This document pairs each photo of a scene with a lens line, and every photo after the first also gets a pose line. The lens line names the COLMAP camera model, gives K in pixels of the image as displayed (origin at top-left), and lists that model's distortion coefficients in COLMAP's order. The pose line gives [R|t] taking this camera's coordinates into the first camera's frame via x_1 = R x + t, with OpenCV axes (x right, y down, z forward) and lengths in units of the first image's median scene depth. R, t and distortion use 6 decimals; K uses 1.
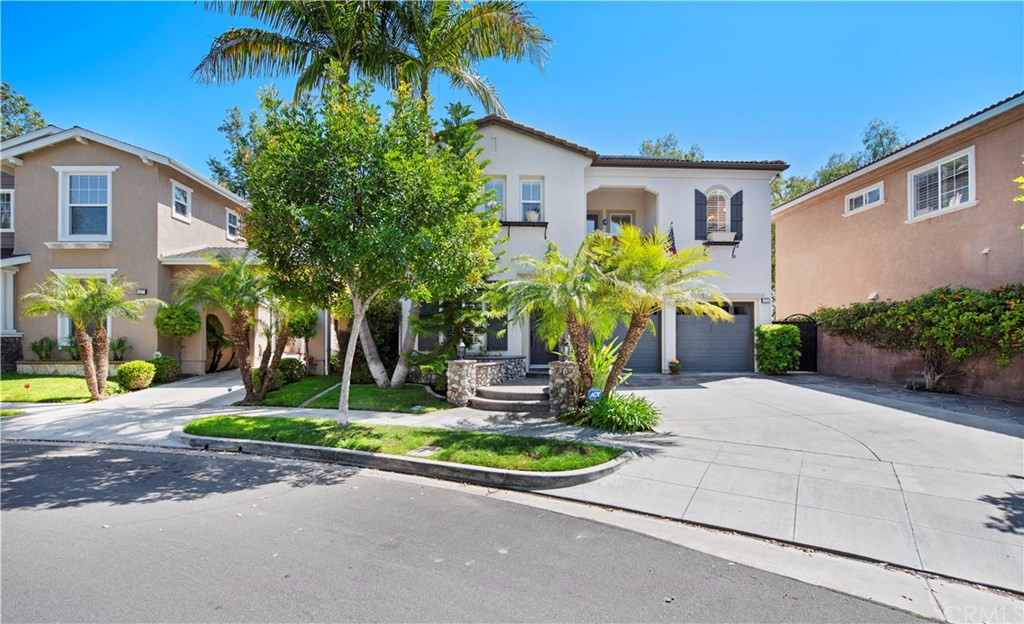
lens RADIAL K [[467.9, 0, 524.5], [0, 467.9, 343.0], [0, 0, 1]] dist [-0.013243, 0.000122]
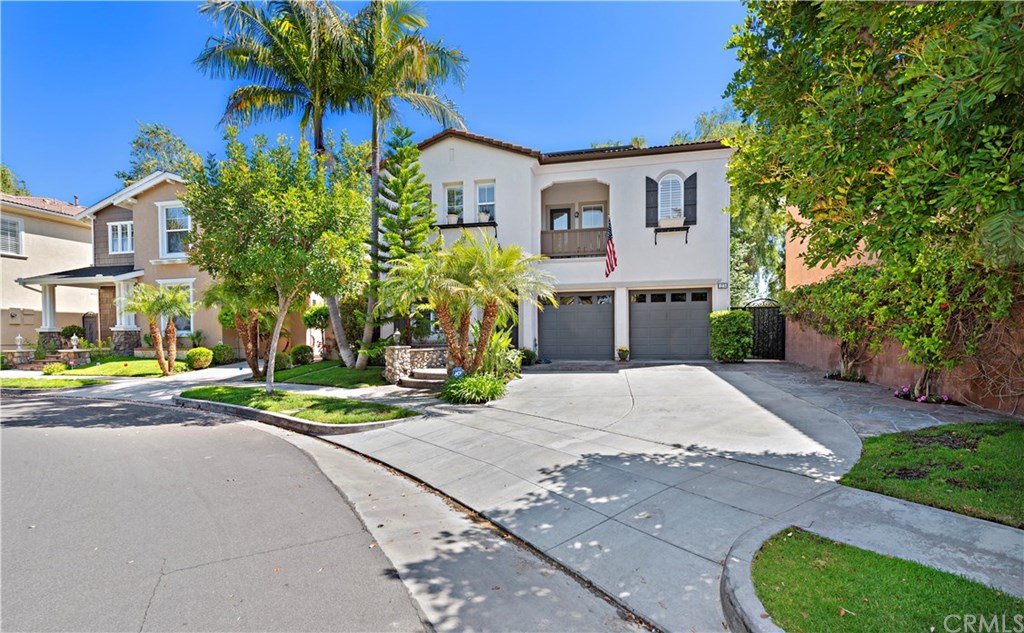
lens RADIAL K [[481.7, 0, 514.0], [0, 481.7, 347.2], [0, 0, 1]] dist [0.013691, -0.000298]
pose [[0.961046, 0.000393, -0.276390, 0.433082], [0.006267, 0.999711, 0.023210, 0.011403], [0.276319, -0.024038, 0.960765, -0.090208]]
